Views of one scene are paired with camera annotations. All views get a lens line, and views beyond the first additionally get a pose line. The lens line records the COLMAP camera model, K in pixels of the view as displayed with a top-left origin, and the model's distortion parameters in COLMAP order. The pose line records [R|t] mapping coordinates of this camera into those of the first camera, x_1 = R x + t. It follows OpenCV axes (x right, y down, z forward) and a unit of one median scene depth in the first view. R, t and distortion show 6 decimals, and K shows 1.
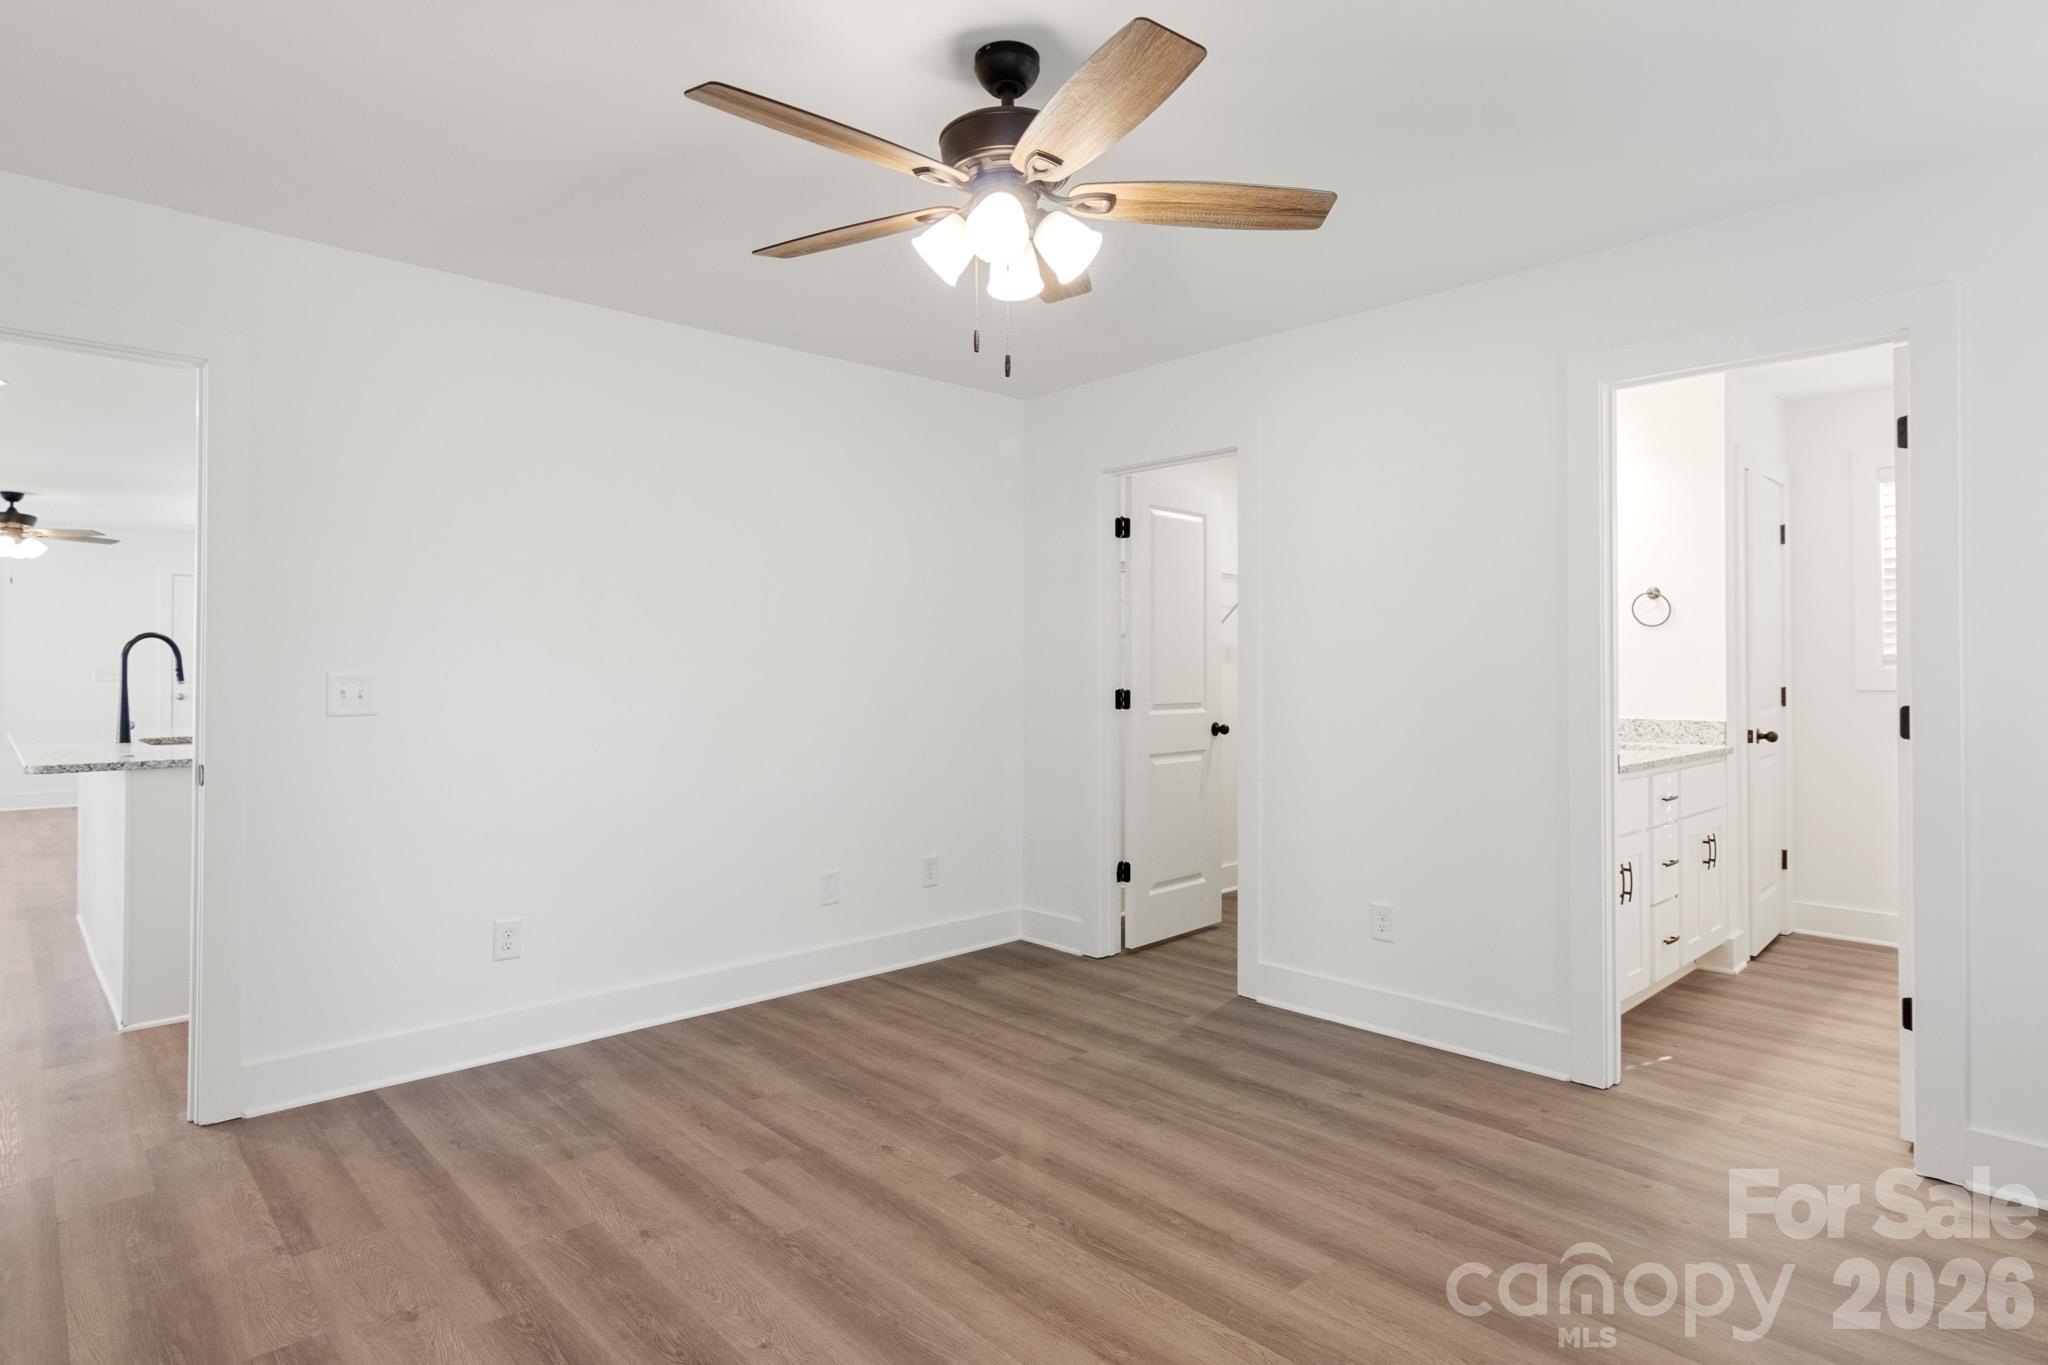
lens RADIAL K [[1147.9, 0, 1008.6], [0, 1147.9, 668.5], [0, 0, 1]] dist [-0.006591, -0.000214]
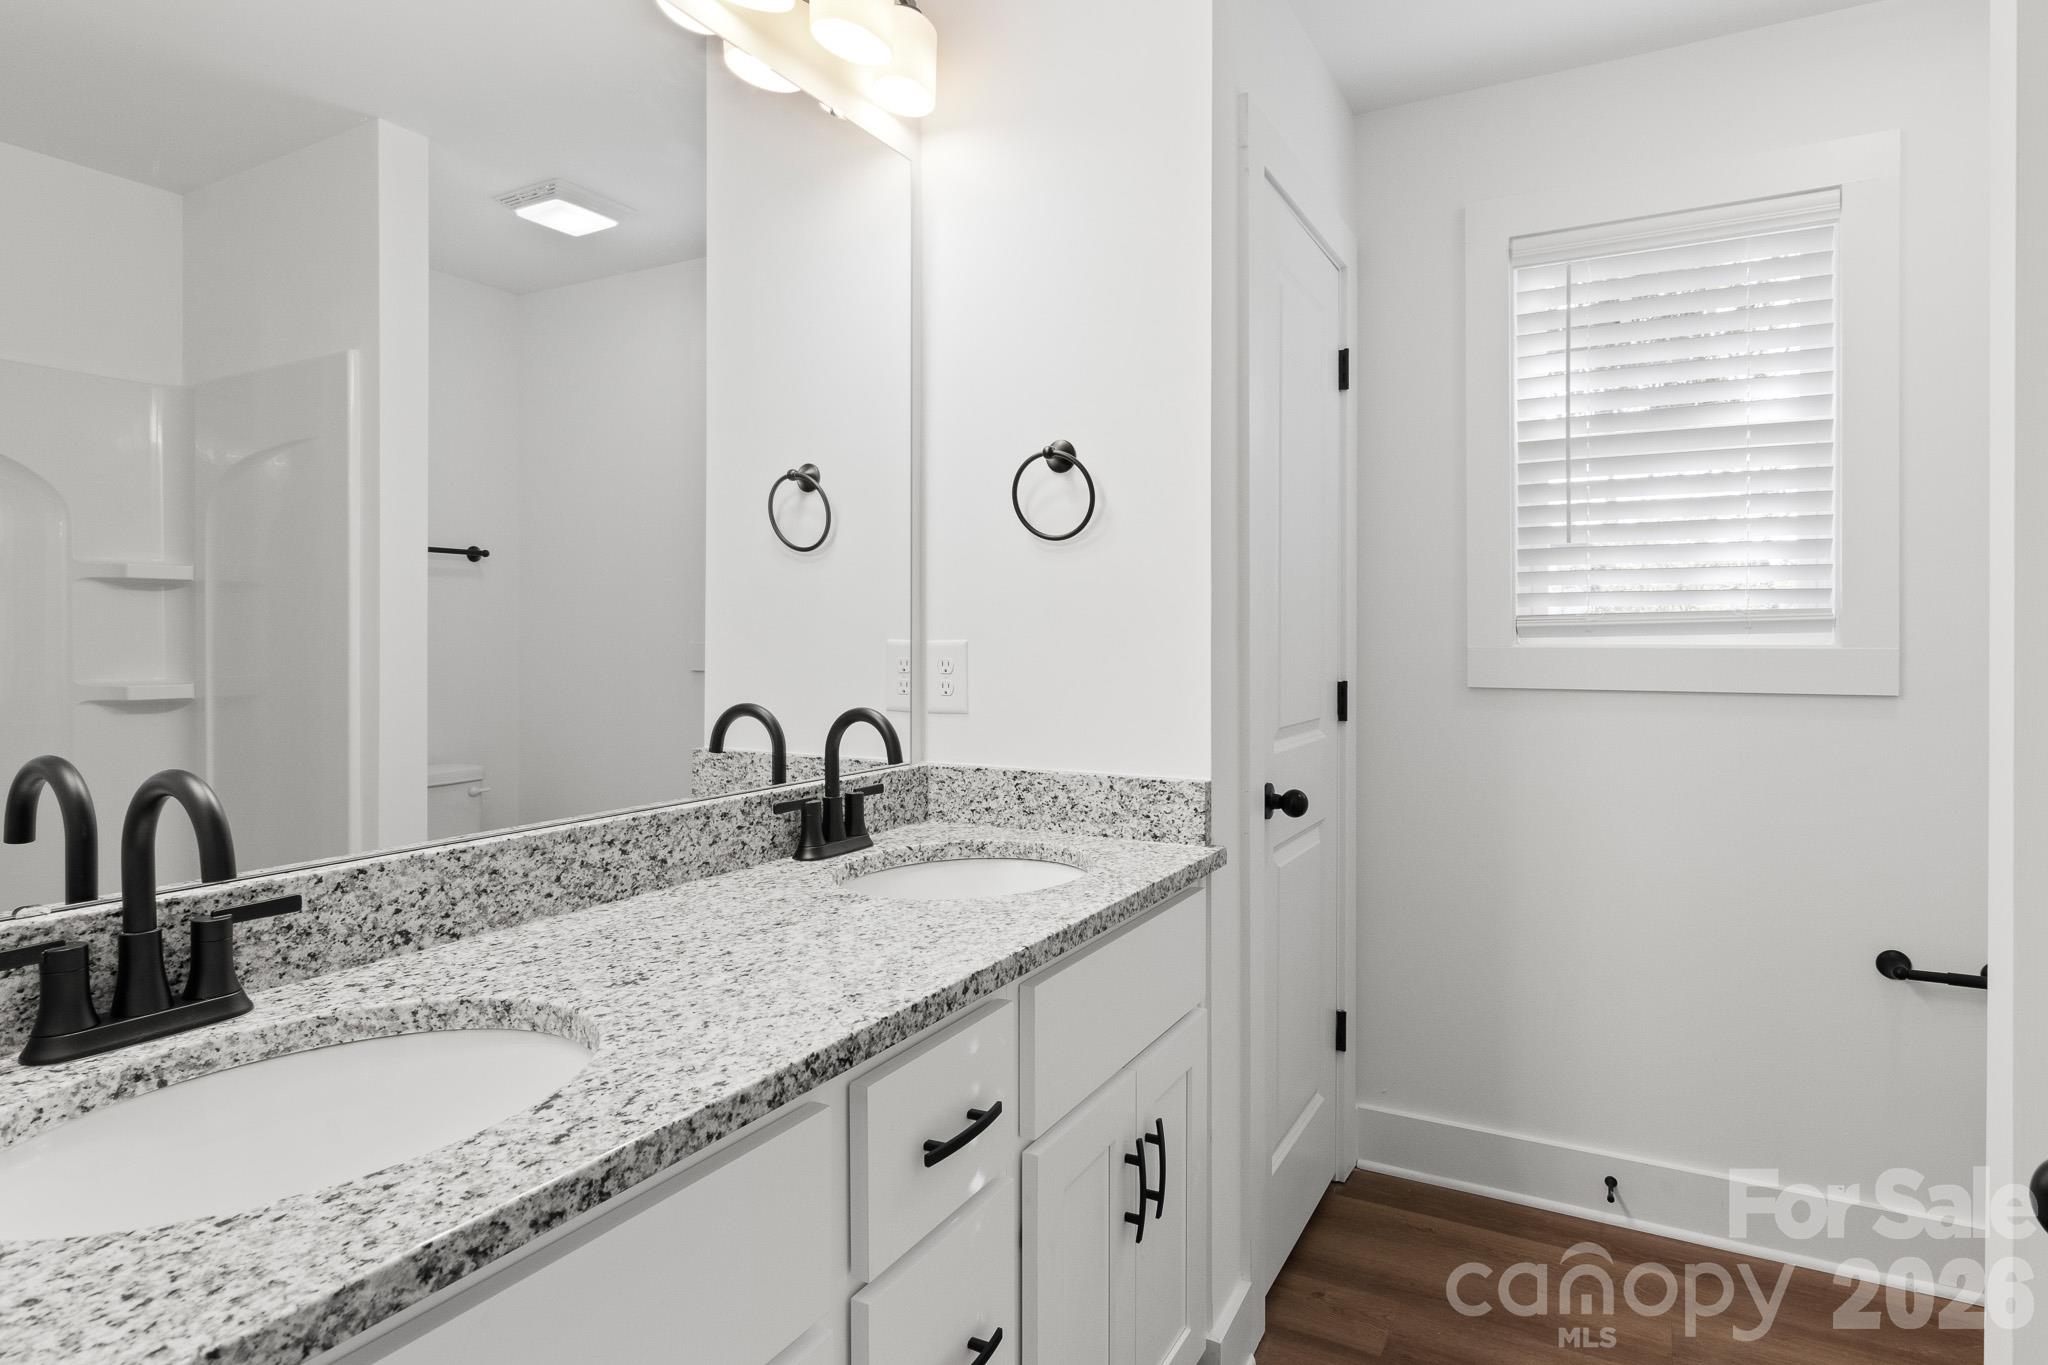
lens RADIAL K [[1147.9, 0, 1017.1], [0, 1147.9, 669.7], [0, 0, 1]] dist [-0.006591, -0.000214]
pose [[0.951412, -0.005928, 0.307865, 0.449475], [-0.001492, 0.999714, 0.023860, -0.000935], [-0.307918, -0.023160, 0.951131, 0.657824]]
